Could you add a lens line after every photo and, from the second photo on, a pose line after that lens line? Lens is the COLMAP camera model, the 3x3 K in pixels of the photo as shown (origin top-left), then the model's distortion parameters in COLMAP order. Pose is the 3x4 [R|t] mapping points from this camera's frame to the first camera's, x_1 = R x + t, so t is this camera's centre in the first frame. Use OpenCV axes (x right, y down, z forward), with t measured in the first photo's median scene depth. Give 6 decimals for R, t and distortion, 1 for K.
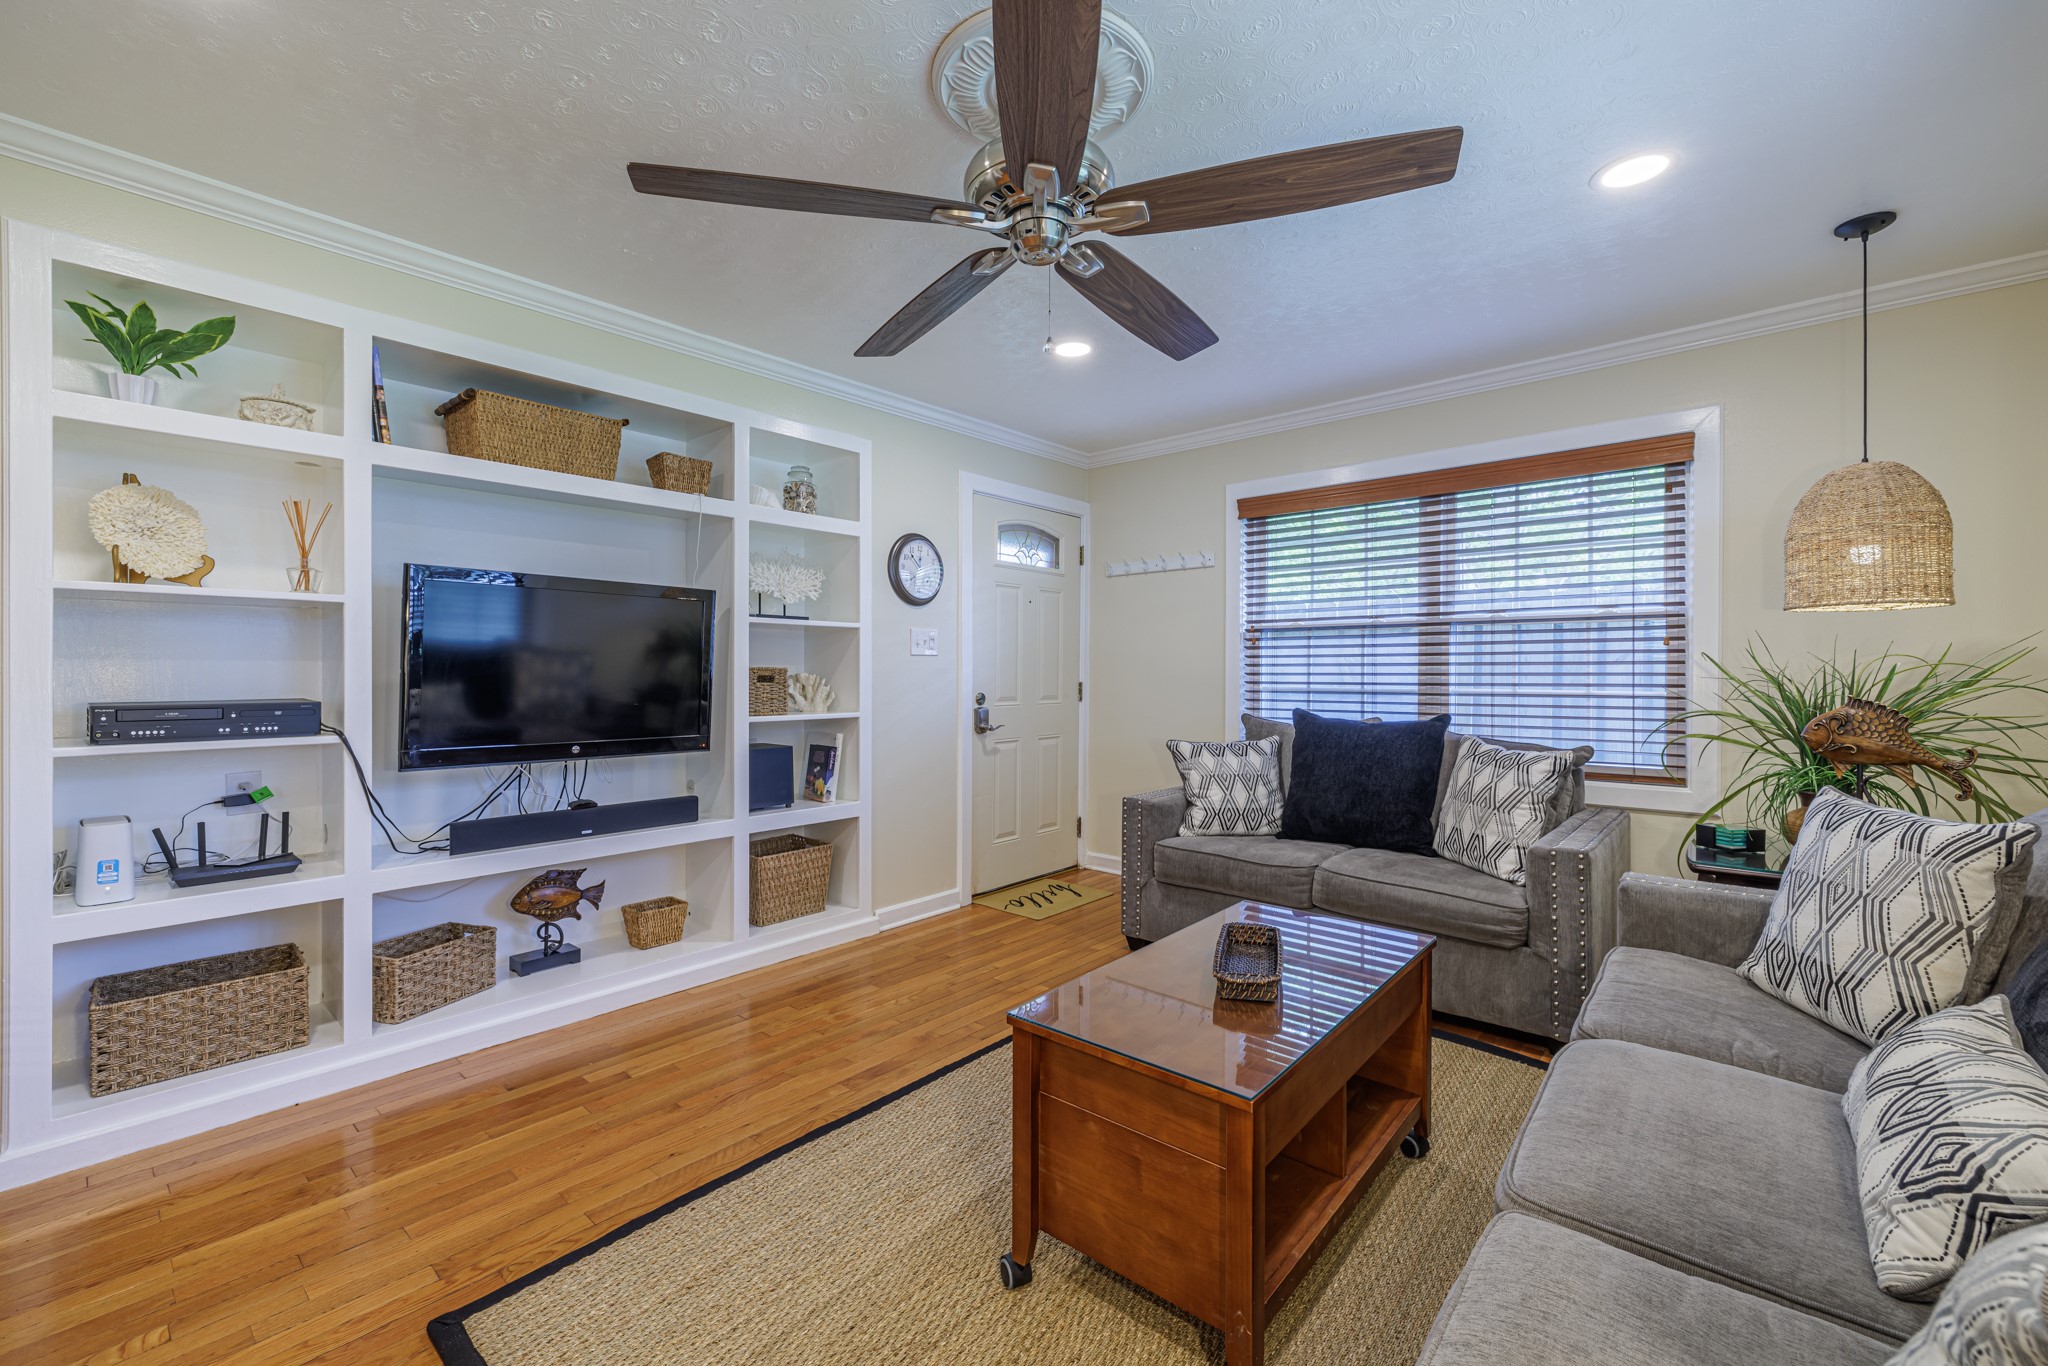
lens RADIAL K [[851.5, 0, 1021.7], [0, 851.5, 668.2], [0, 0, 1]] dist [-0.008605, 0.000427]
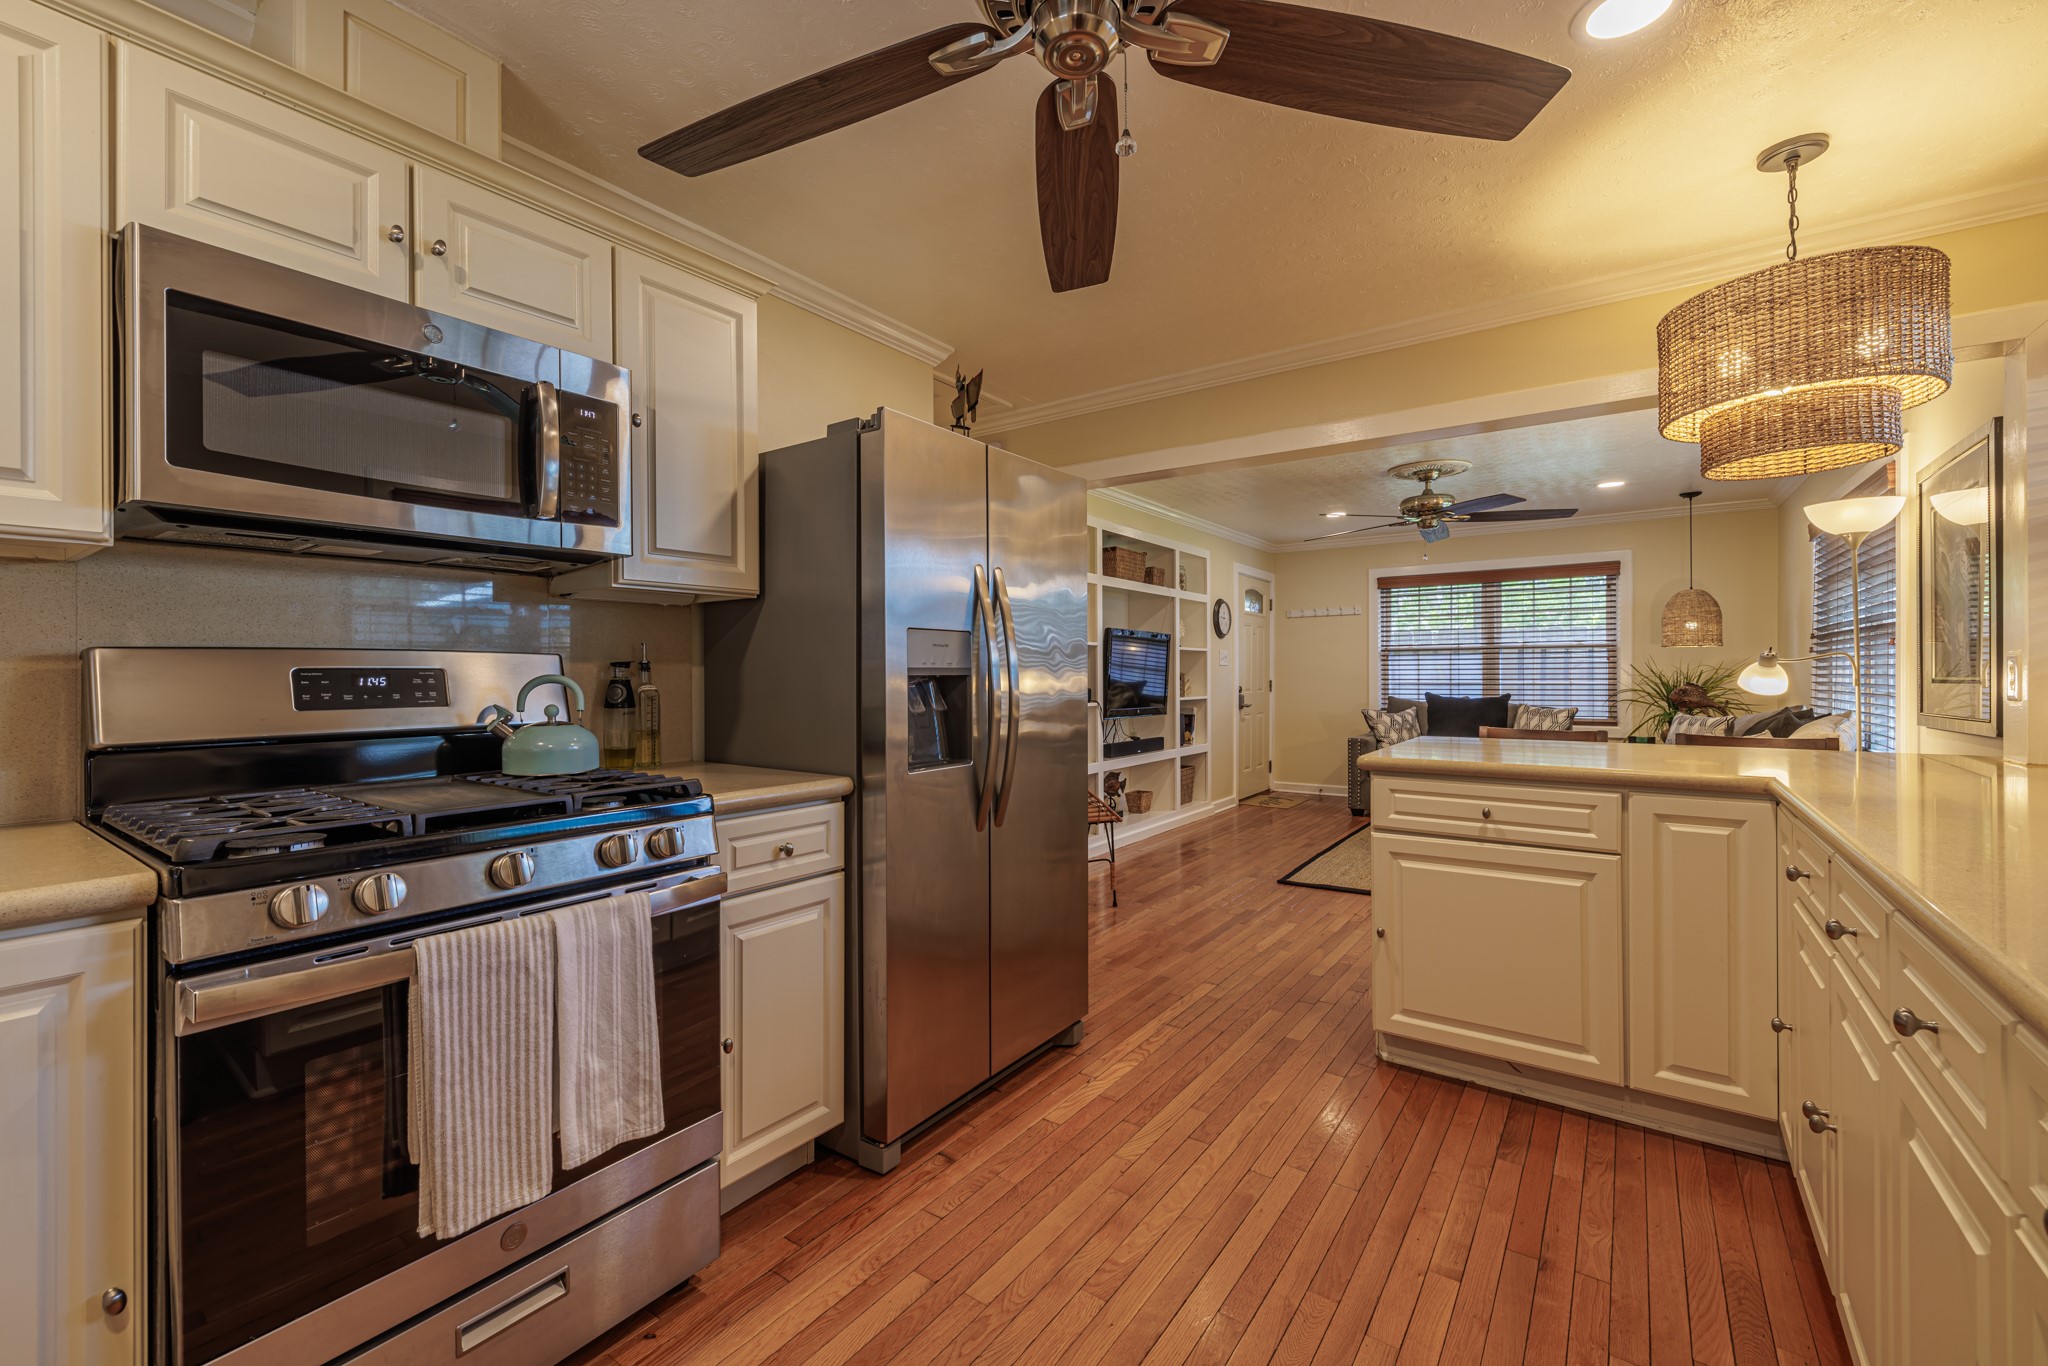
lens RADIAL K [[851.5, 0, 1021.8], [0, 851.5, 668.4], [0, 0, 1]] dist [-0.008605, 0.000427]
pose [[0.994273, -0.004186, 0.106787, -0.829468], [0.004587, 0.999983, -0.003509, -0.004753], [-0.106771, 0.003979, 0.994276, -0.855935]]
